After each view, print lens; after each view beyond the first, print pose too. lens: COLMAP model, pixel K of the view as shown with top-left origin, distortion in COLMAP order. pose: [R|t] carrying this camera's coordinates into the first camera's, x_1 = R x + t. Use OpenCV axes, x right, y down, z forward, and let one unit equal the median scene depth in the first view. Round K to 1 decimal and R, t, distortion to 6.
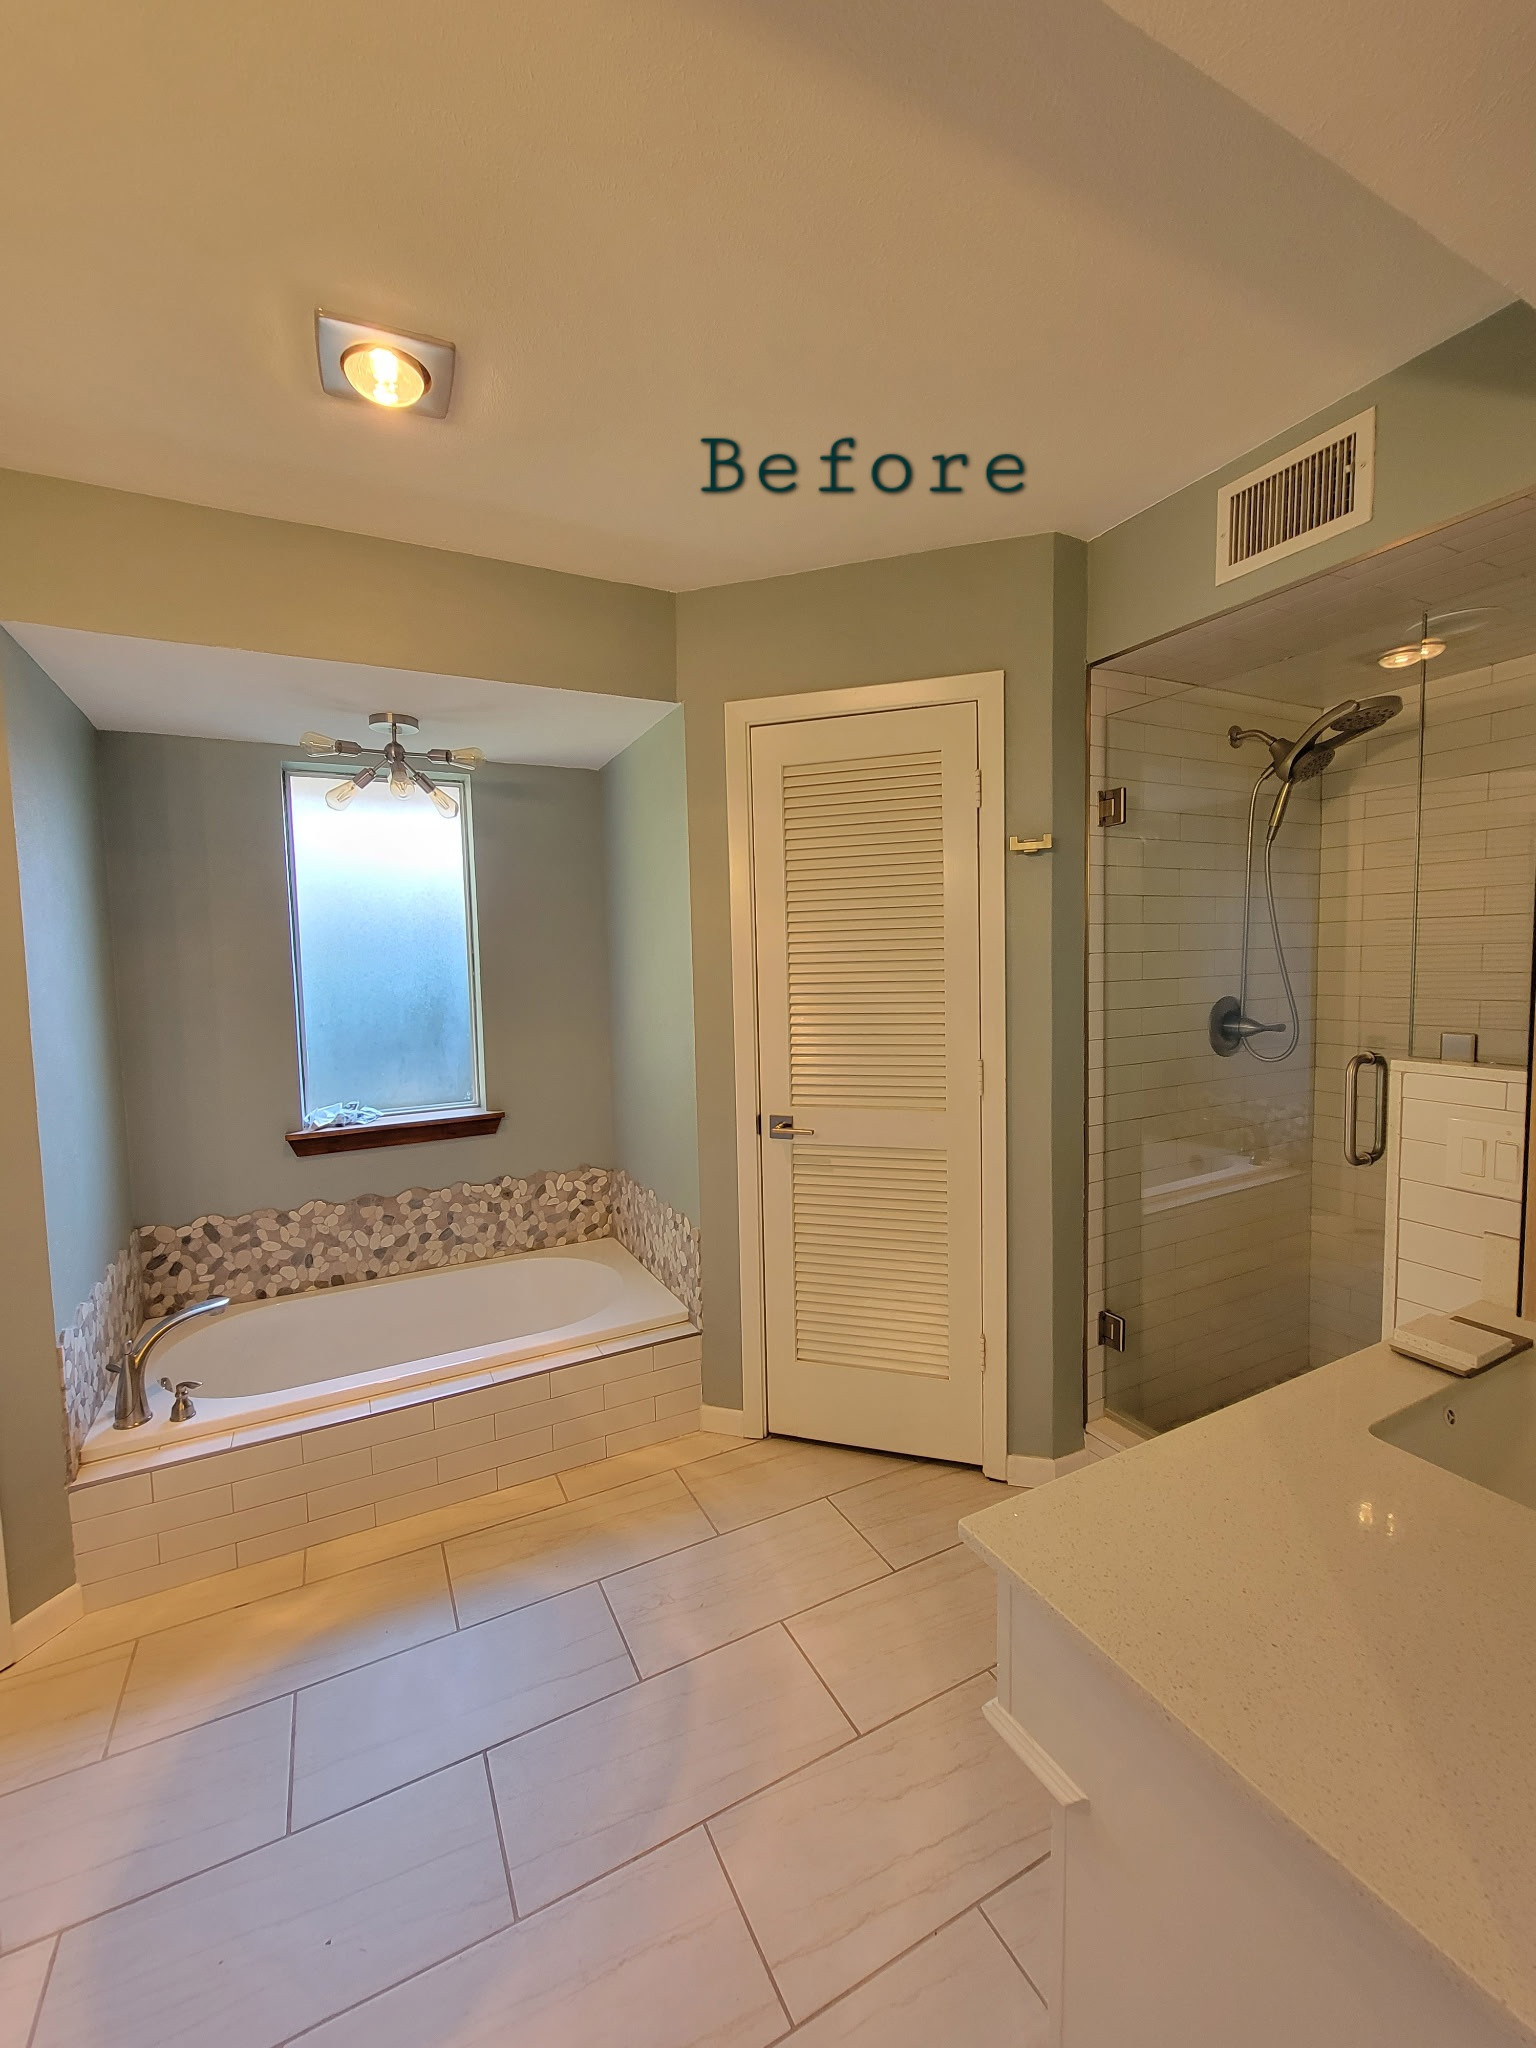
lens RADIAL K [[838.8, 0, 759.3], [0, 838.8, 1021.3], [0, 0, 1]] dist [0.000317, -0.000568]
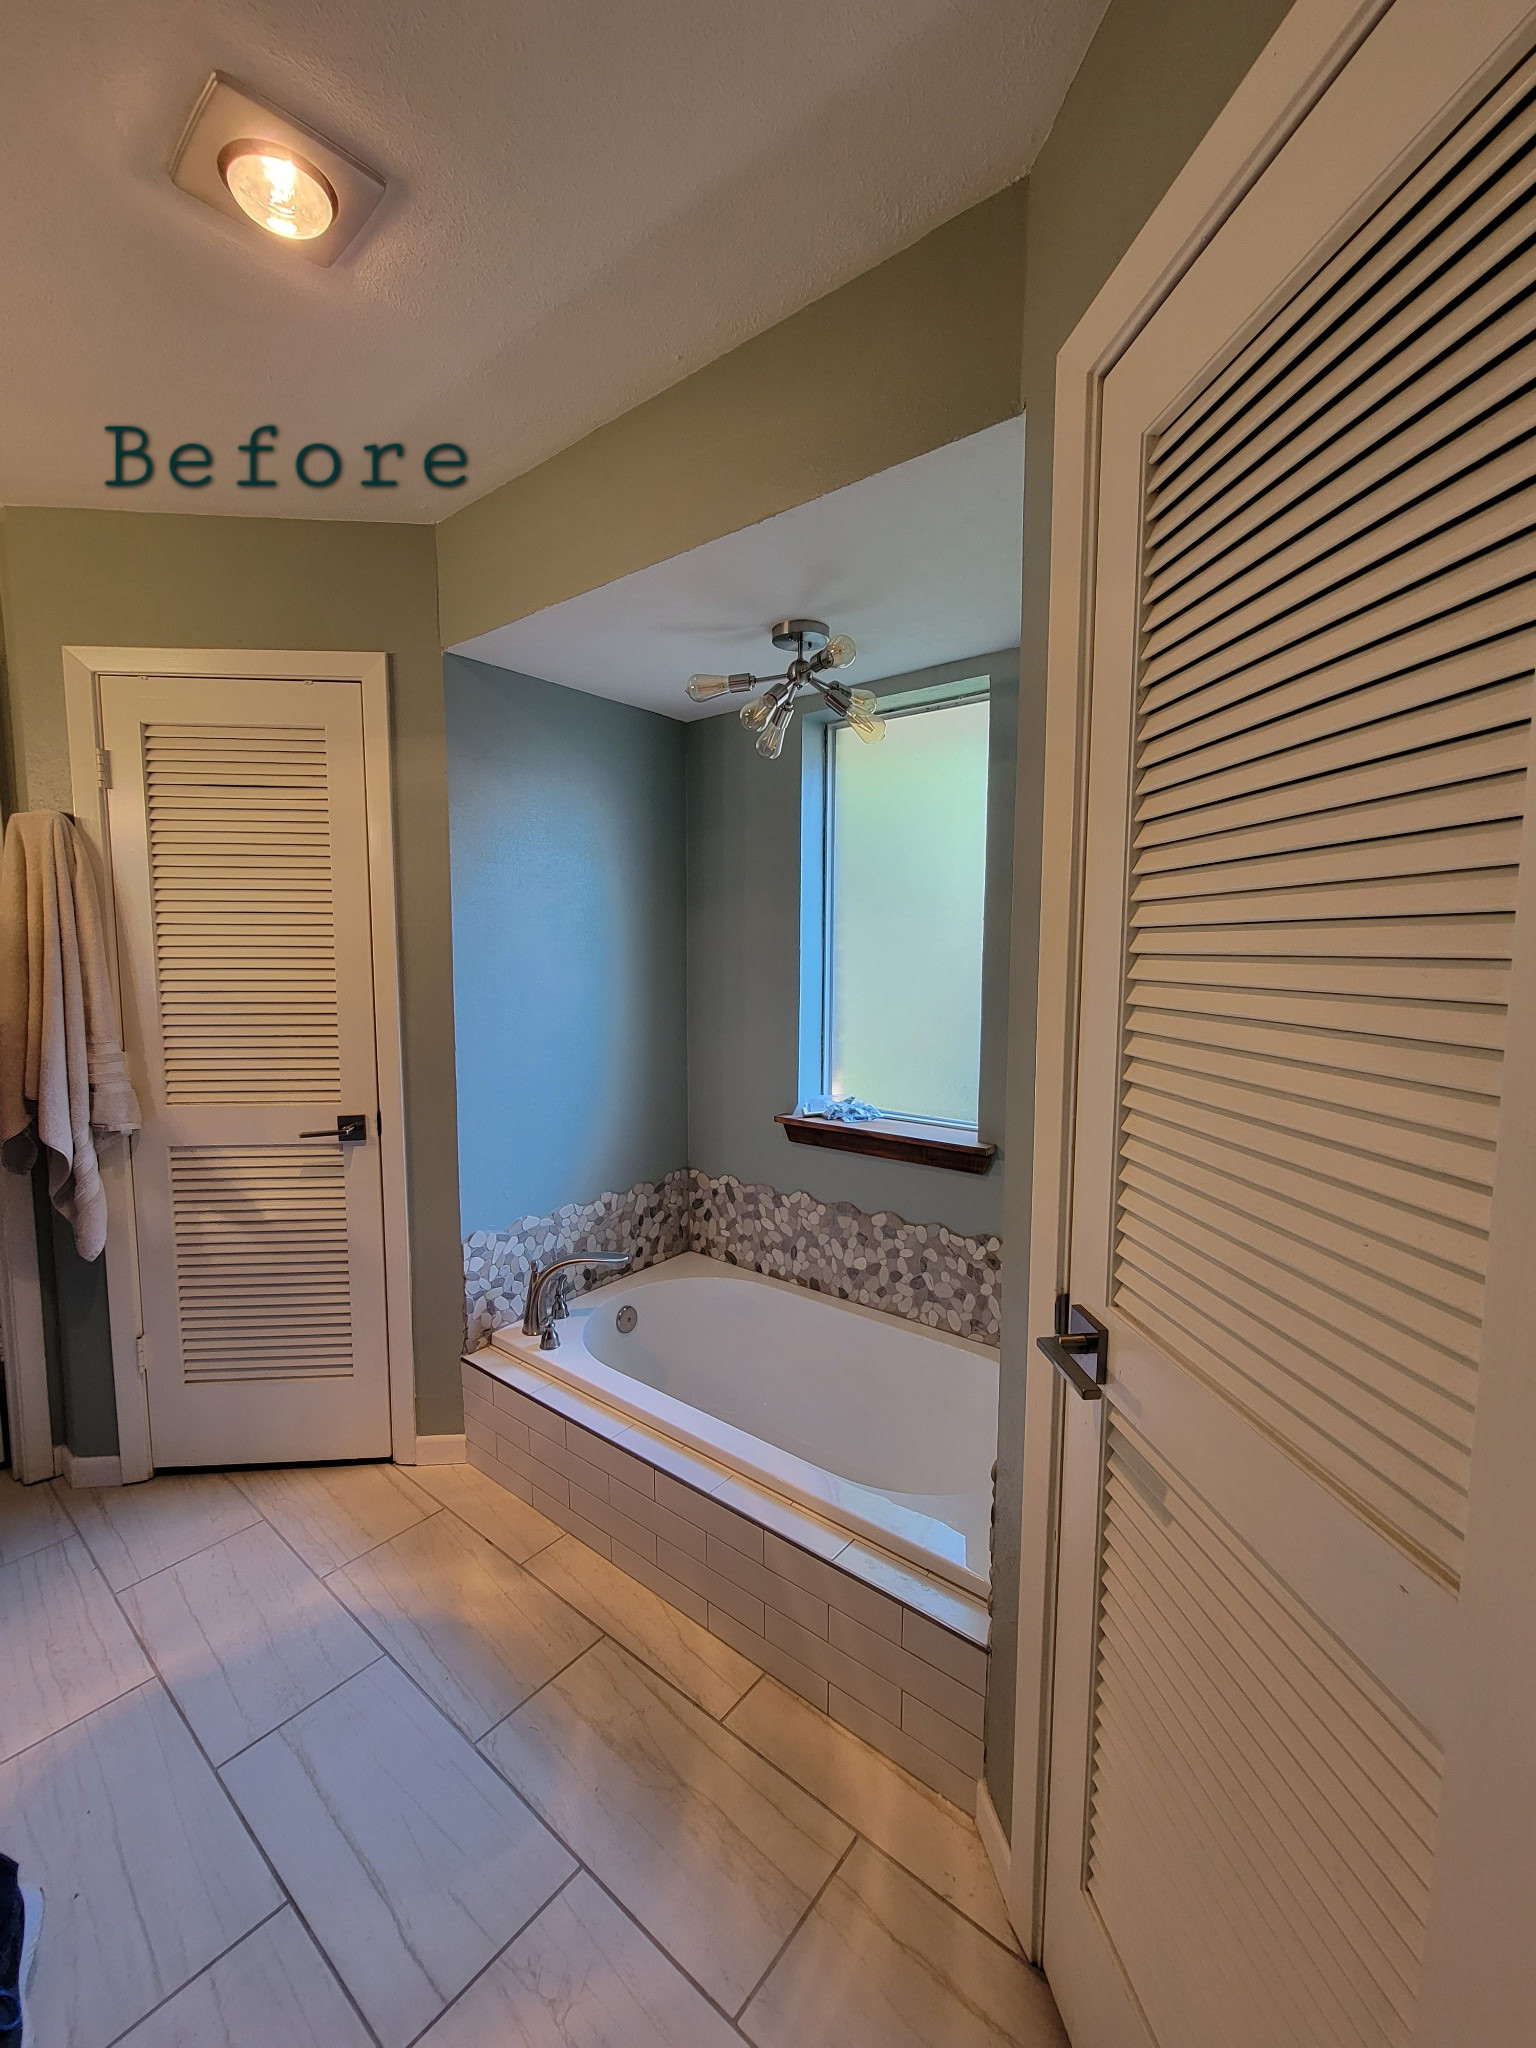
lens RADIAL K [[838.8, 0, 759.3], [0, 838.8, 1021.3], [0, 0, 1]] dist [0.000317, -0.000568]
pose [[0.400222, 0.106957, -0.910155, 0.278752], [-0.076170, 0.993612, 0.083270, -0.047796], [0.913247, 0.036000, 0.405812, 0.578874]]
